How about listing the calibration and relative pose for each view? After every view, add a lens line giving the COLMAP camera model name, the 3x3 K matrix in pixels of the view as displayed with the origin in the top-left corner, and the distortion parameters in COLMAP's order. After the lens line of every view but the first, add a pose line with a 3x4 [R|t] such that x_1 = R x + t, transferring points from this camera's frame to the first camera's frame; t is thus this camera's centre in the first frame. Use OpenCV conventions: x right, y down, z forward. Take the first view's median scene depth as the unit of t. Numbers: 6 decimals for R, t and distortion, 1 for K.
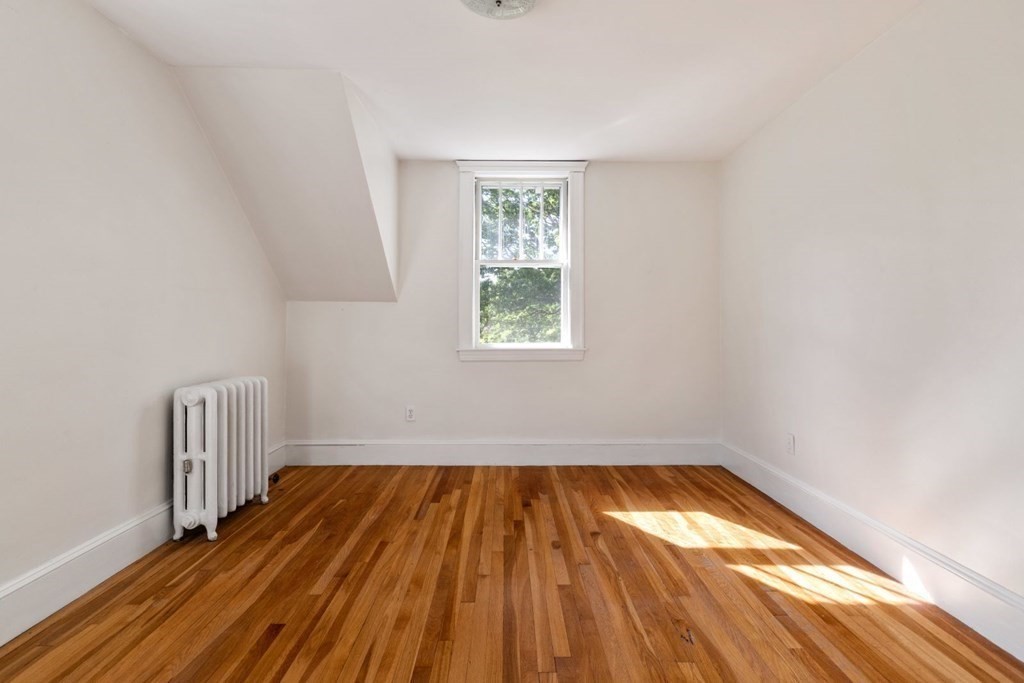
lens RADIAL K [[458.9, 0, 508.6], [0, 458.9, 340.9], [0, 0, 1]] dist [0.001541, -0.000601]
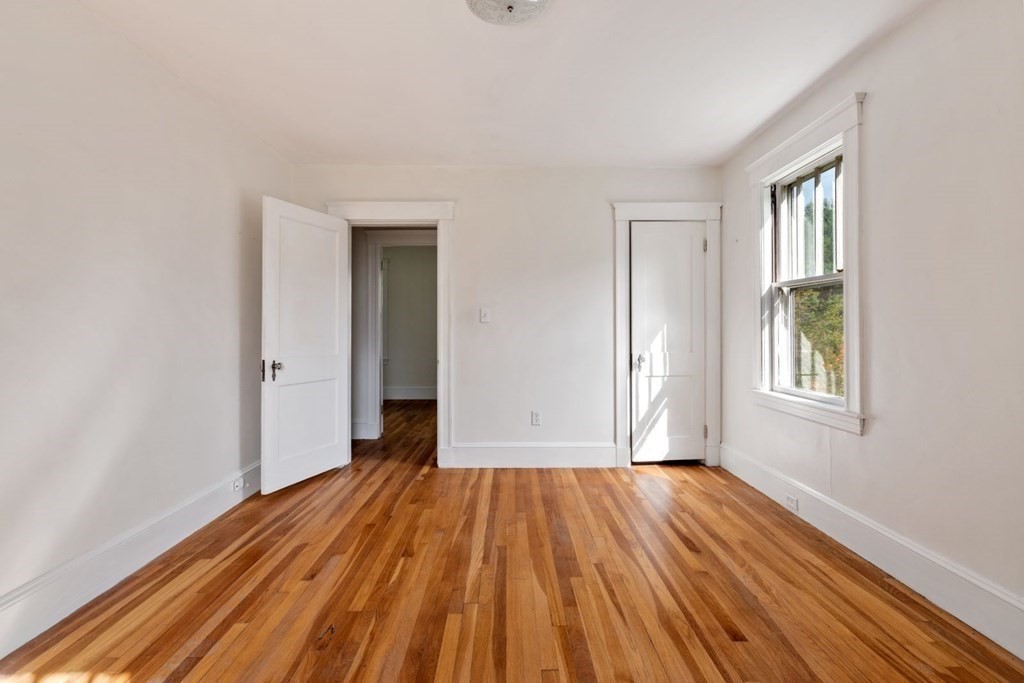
lens RADIAL K [[458.9, 0, 508.6], [0, 458.9, 340.9], [0, 0, 1]] dist [0.001541, -0.000601]
pose [[-0.999997, 0.002533, 0.000704, -0.019007], [0.002570, 0.998352, 0.057331, -0.067152], [-0.000558, 0.057332, -0.998355, 1.926177]]
